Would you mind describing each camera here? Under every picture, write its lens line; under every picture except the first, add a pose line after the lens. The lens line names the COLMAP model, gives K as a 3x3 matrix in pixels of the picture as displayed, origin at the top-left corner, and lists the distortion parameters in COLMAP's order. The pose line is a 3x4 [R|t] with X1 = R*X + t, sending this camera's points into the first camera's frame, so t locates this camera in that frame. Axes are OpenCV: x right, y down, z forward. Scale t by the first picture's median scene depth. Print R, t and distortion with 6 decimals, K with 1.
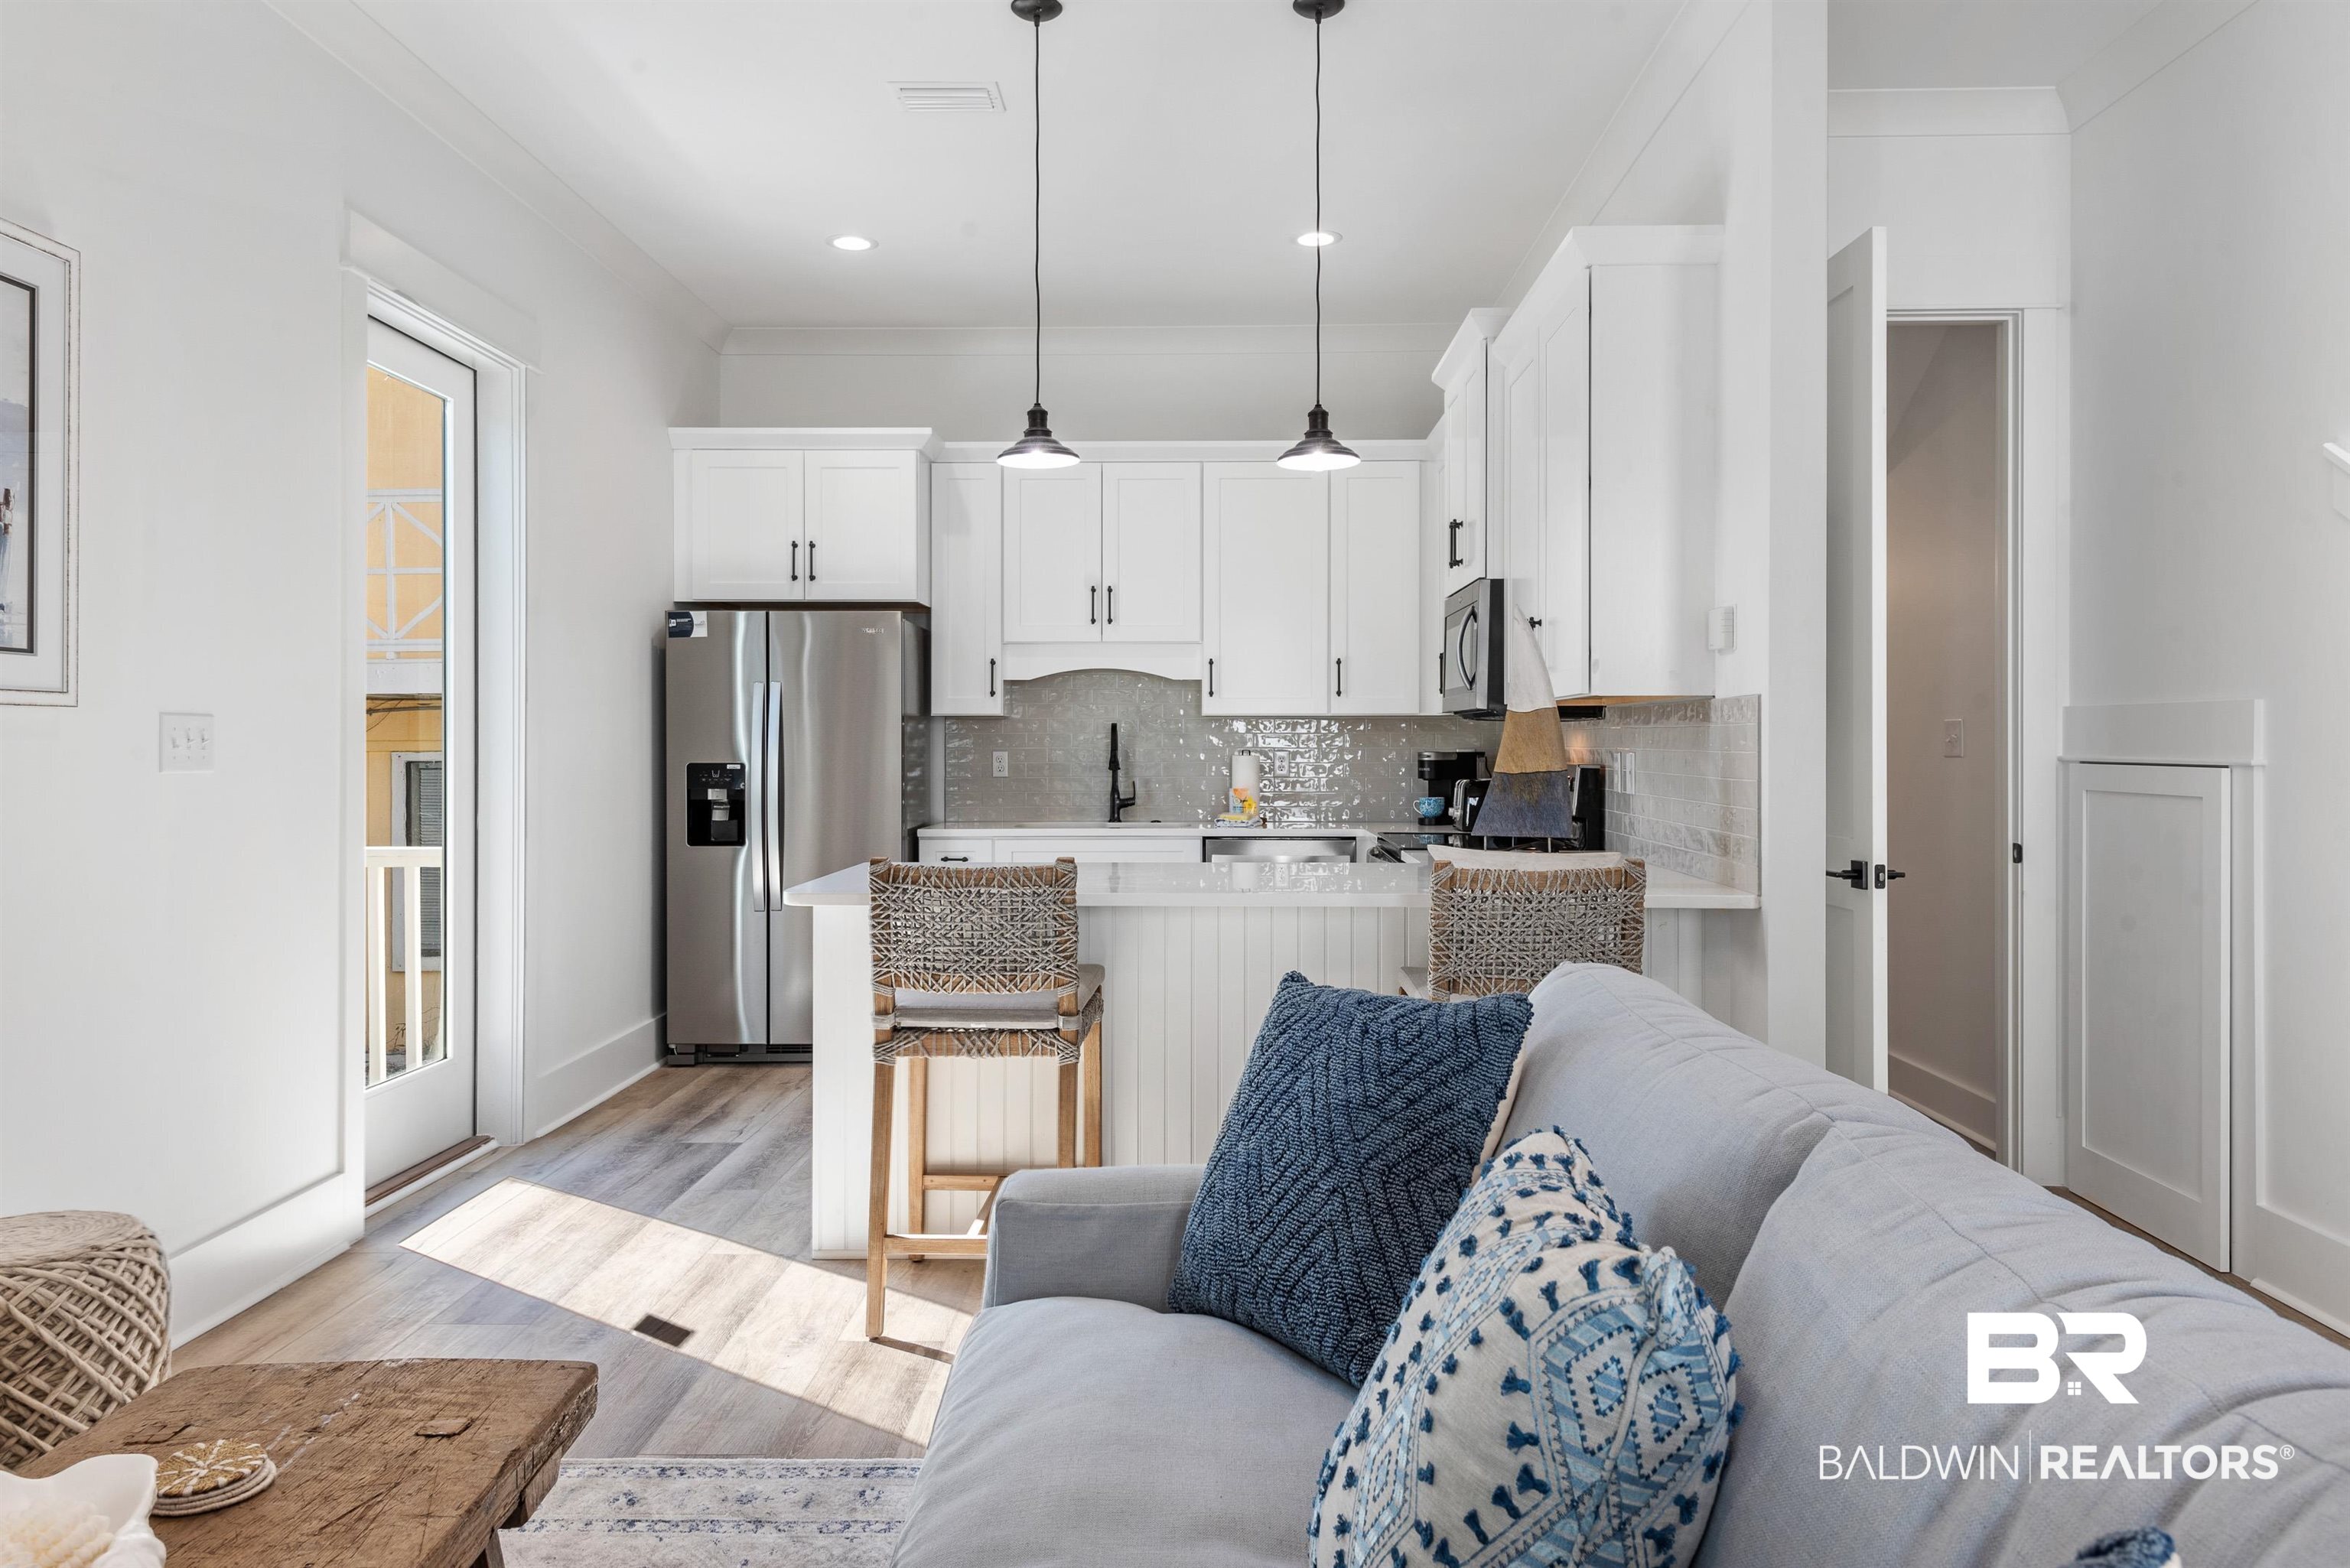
lens RADIAL K [[1569.4, 0, 1178.9], [0, 1569.4, 750.7], [0, 0, 1]] dist [0.023137, -0.012130]
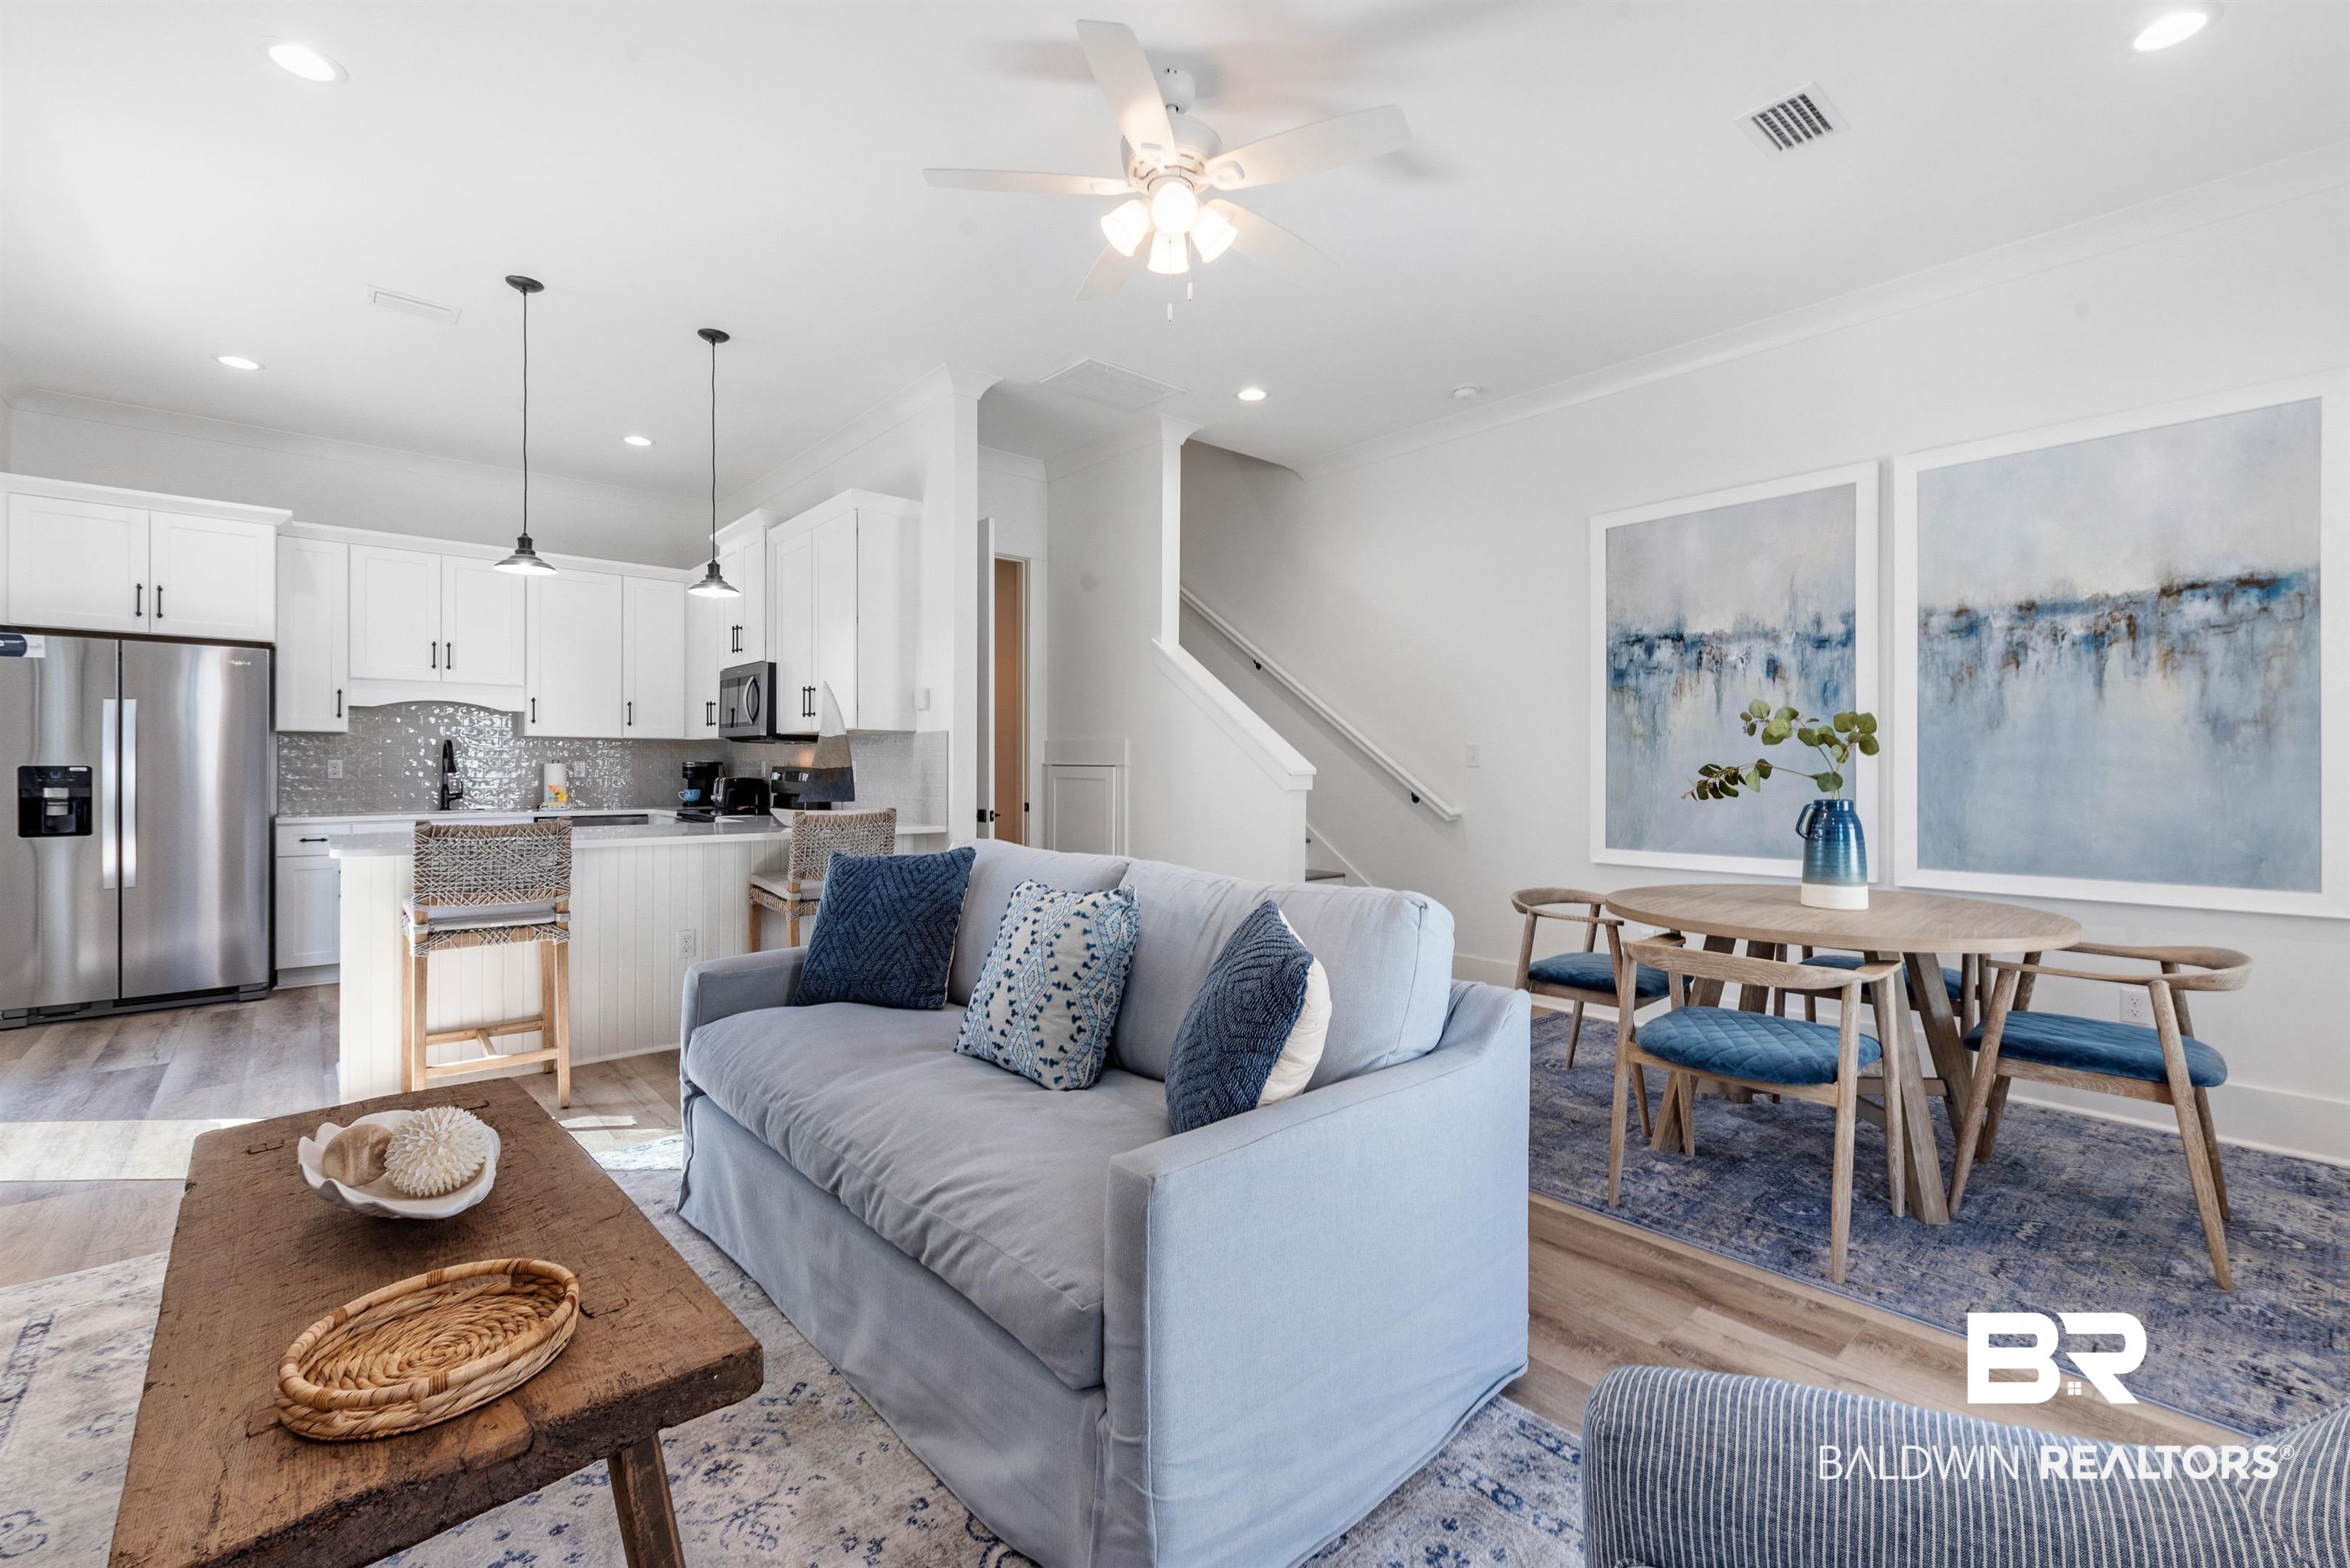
lens RADIAL K [[992.1, 0, 1178.9], [0, 992.1, 774.1], [0, 0, 1]] dist [0.002847, -0.001262]
pose [[0.738375, -0.001609, 0.674388, -0.173742], [-0.001623, 0.999990, 0.004162, 0.009414], [-0.674388, -0.004168, 0.738365, -0.112343]]
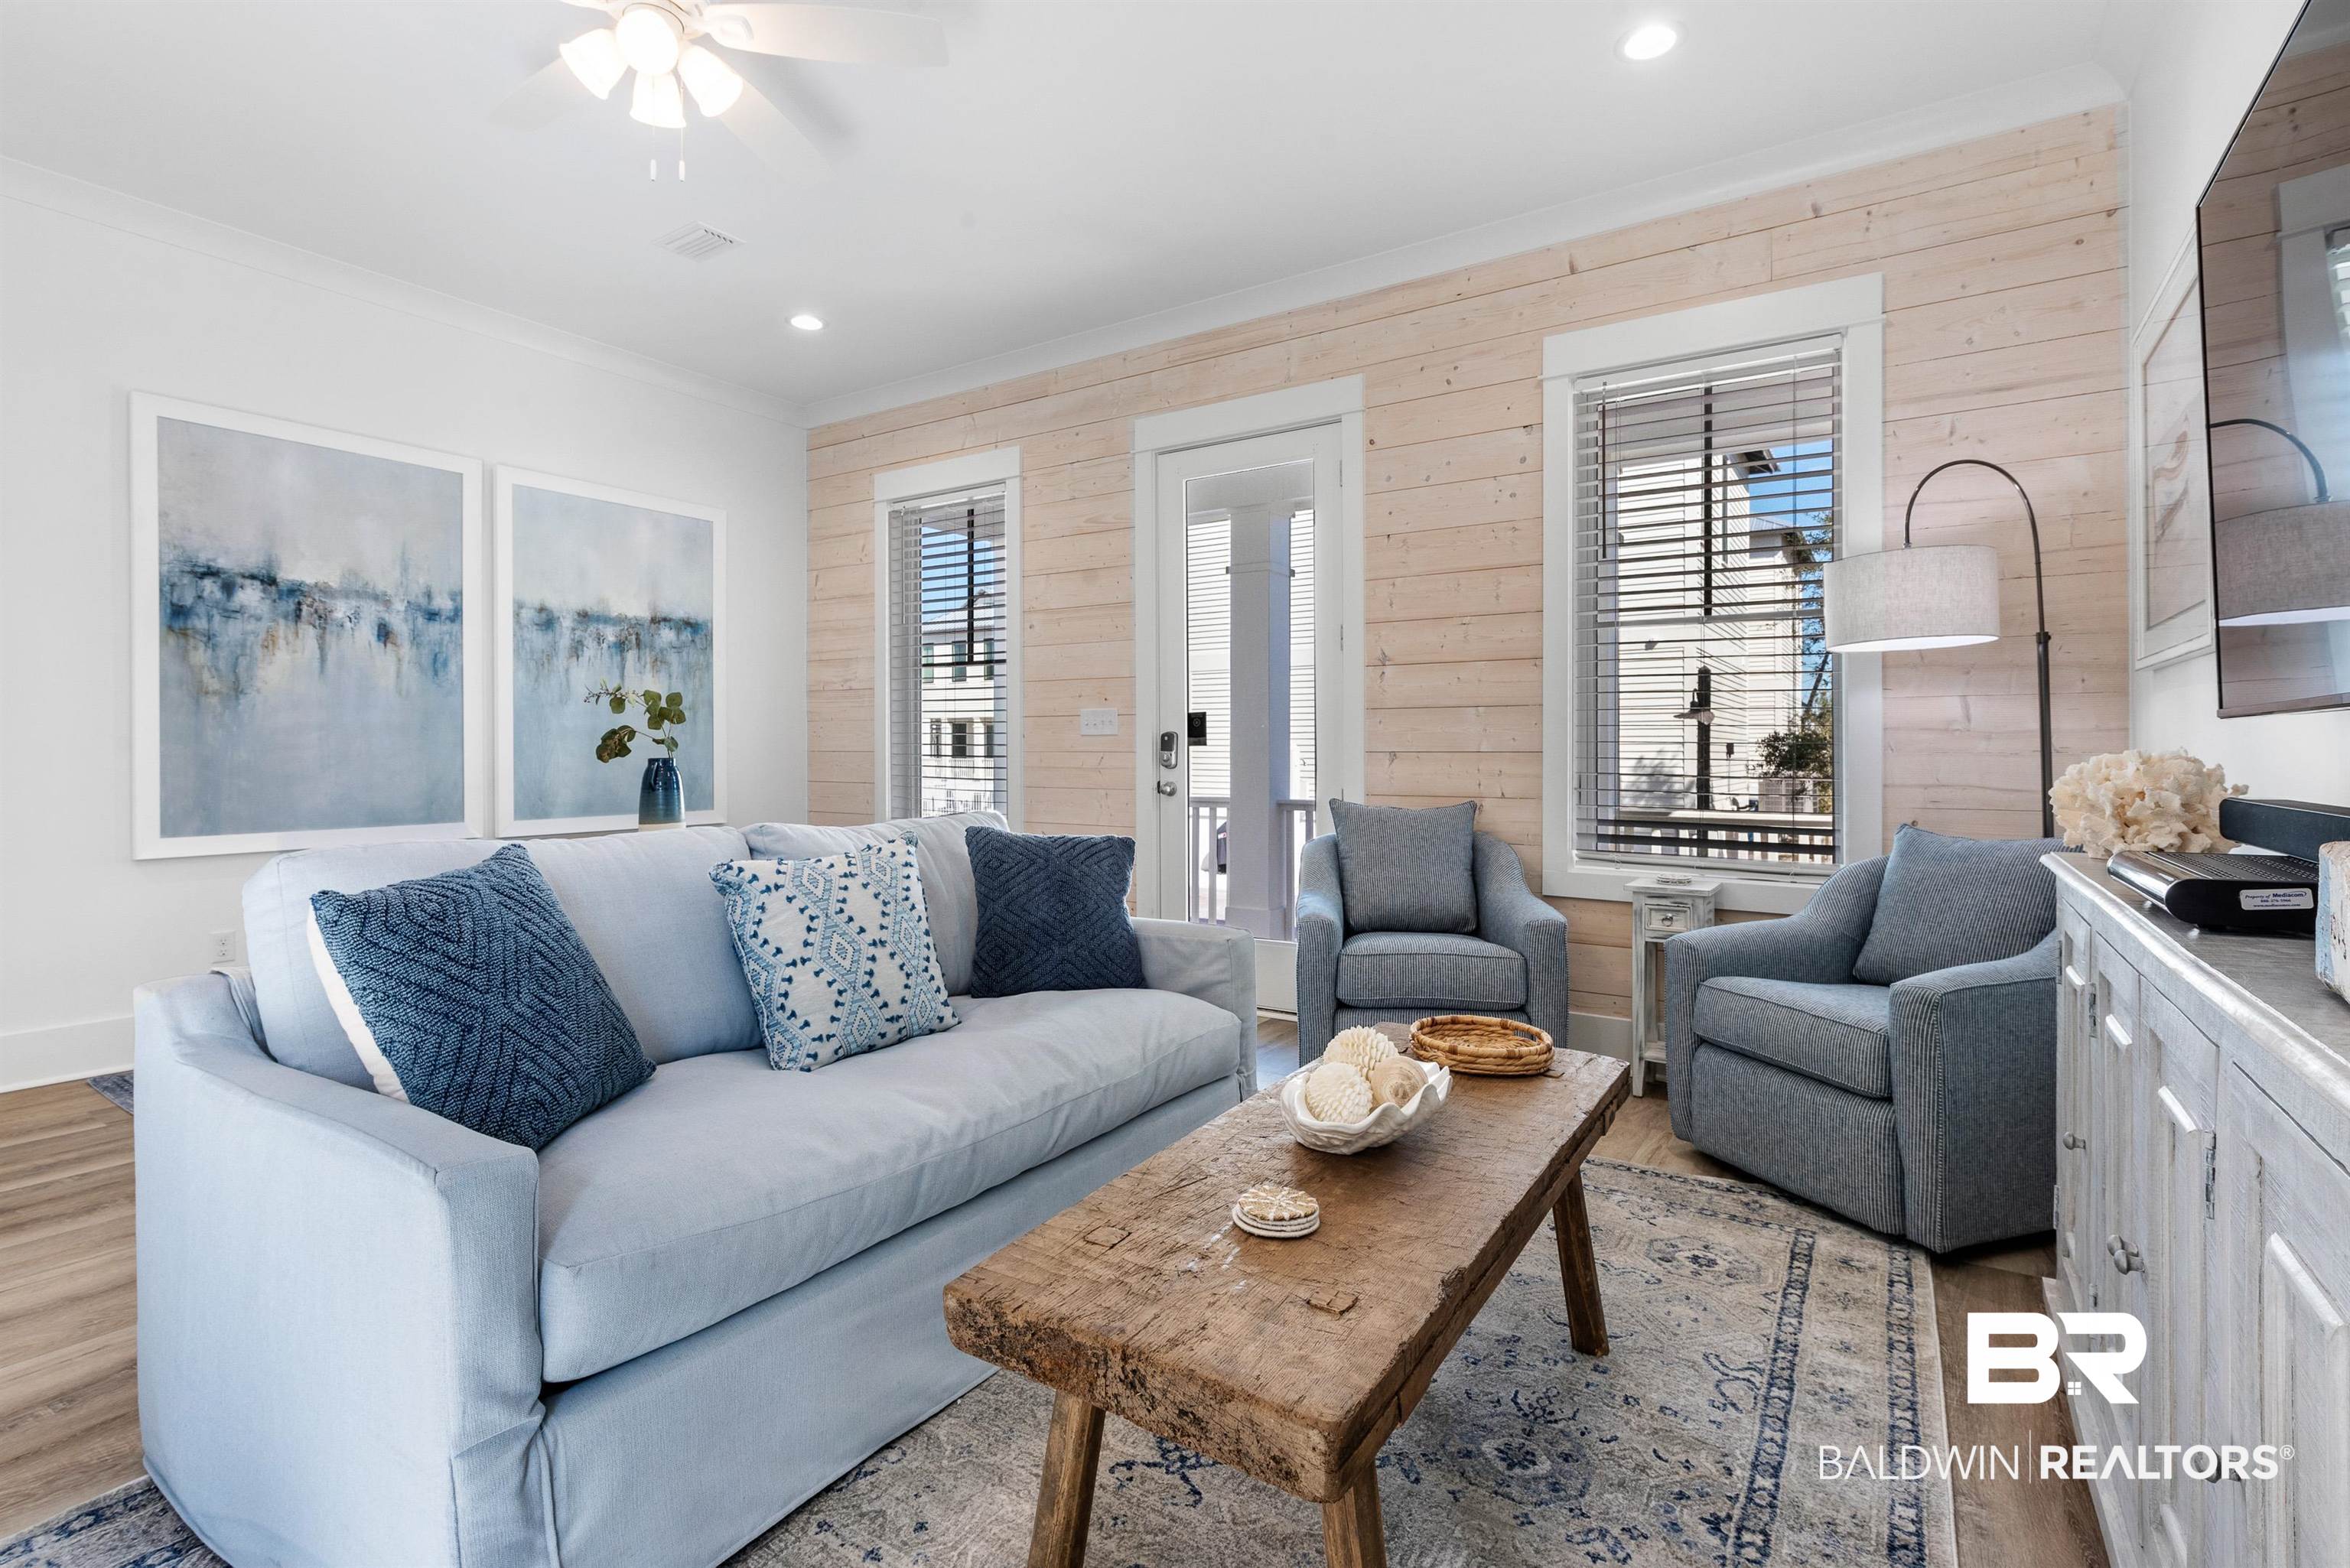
lens RADIAL K [[1094.5, 0, 1186.2], [0, 1094.5, 748.2], [0, 0, 1]] dist [0.000417, -0.003642]
pose [[-0.850459, 0.003460, 0.526030, -0.258194], [0.003850, 0.999993, -0.000352, 0.018987], [-0.526027, 0.001725, -0.850466, 0.455065]]
